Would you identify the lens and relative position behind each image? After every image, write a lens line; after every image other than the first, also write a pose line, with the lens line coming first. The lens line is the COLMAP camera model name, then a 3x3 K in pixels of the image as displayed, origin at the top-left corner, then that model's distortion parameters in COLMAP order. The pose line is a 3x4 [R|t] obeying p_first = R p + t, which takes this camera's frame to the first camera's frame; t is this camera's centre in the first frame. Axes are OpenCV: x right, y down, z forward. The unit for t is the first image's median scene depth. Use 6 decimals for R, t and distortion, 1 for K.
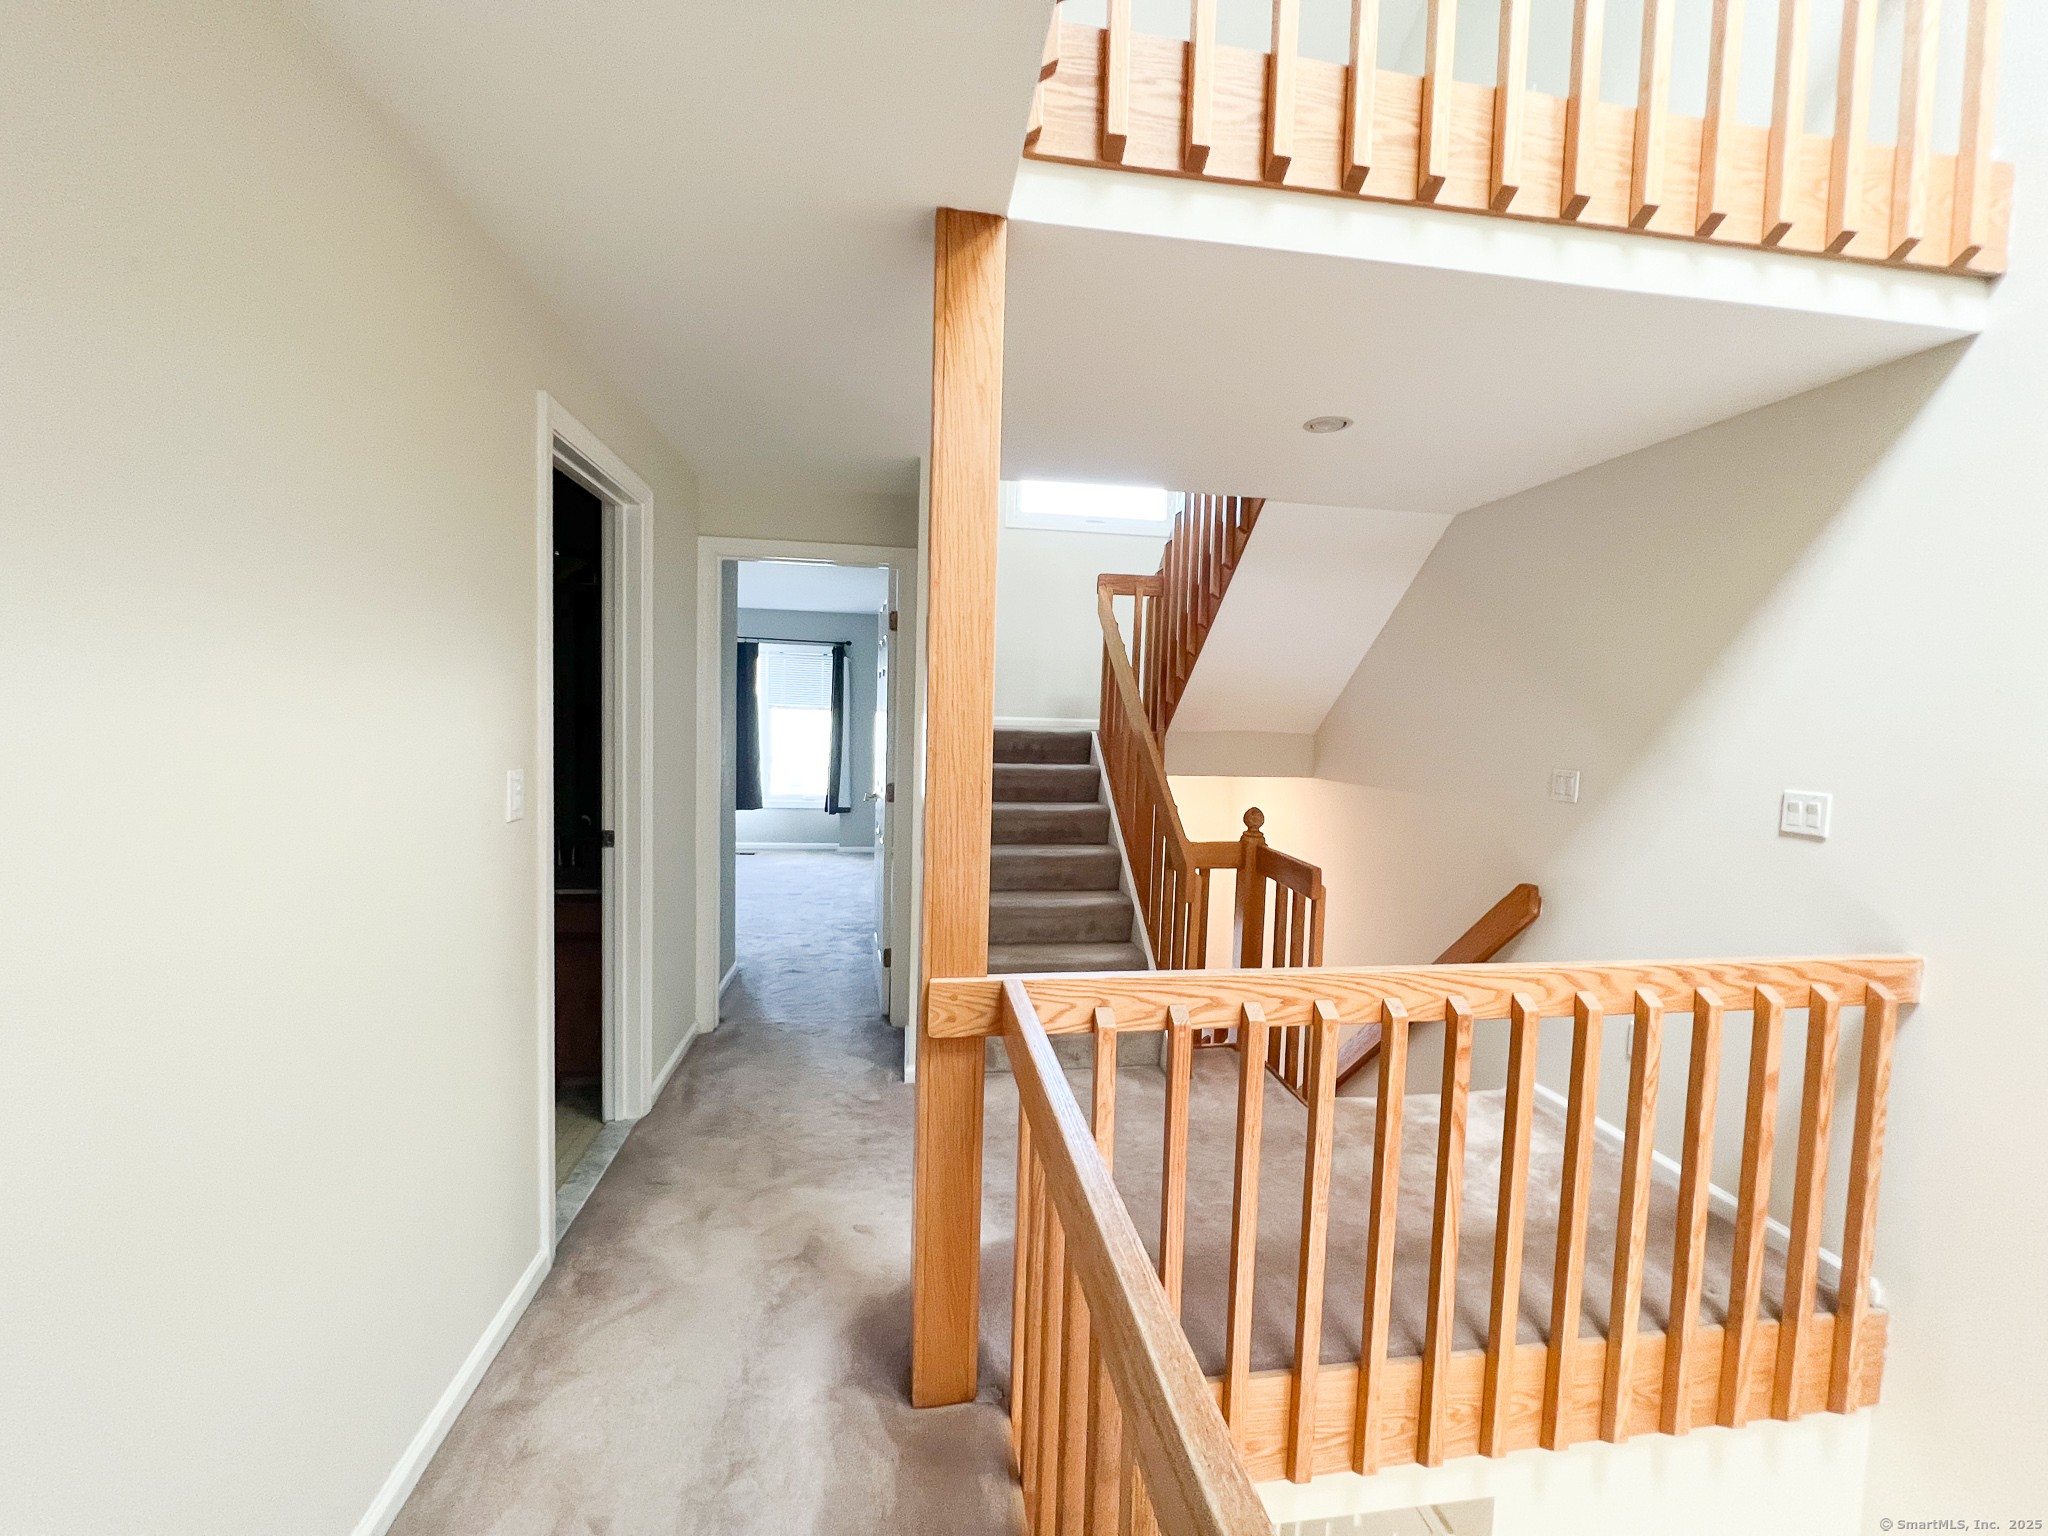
lens RADIAL K [[820.5, 0, 1022.1], [0, 820.5, 761.3], [0, 0, 1]] dist [0.000396, 0.000360]
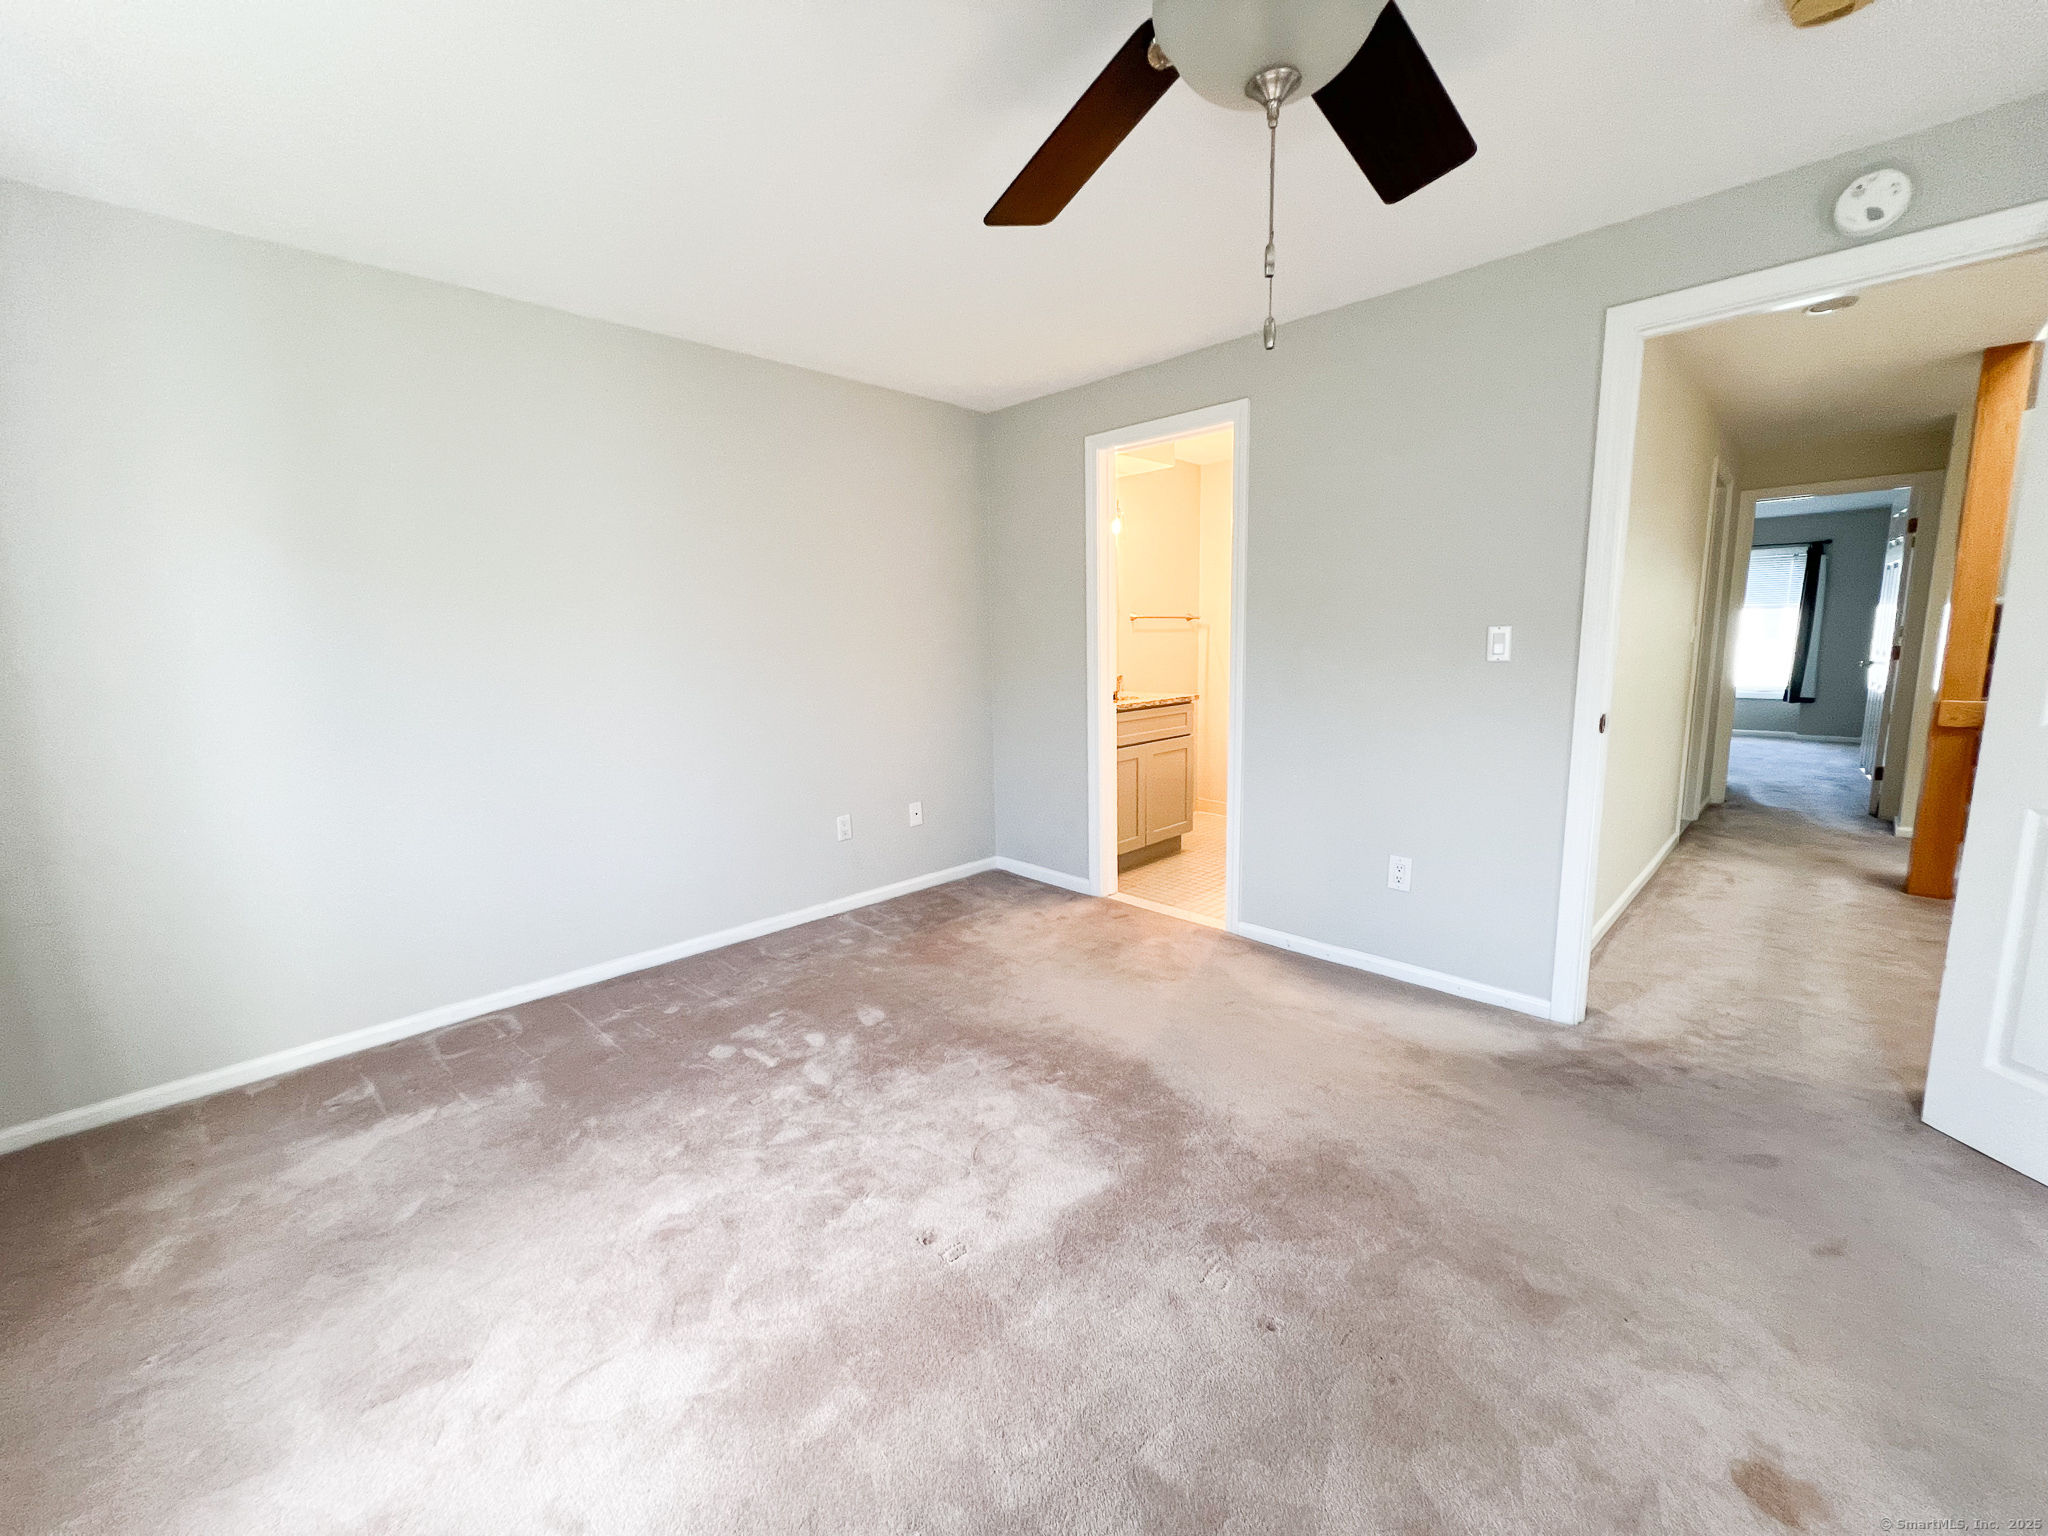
lens RADIAL K [[816.8, 0, 1020.3], [0, 816.8, 763.3], [0, 0, 1]] dist [0.000914, -0.000354]
pose [[0.590188, 0.079114, -0.803380, 0.090513], [-0.007359, 0.995672, 0.092644, 0.108316], [0.807232, -0.048765, 0.588216, -1.013902]]
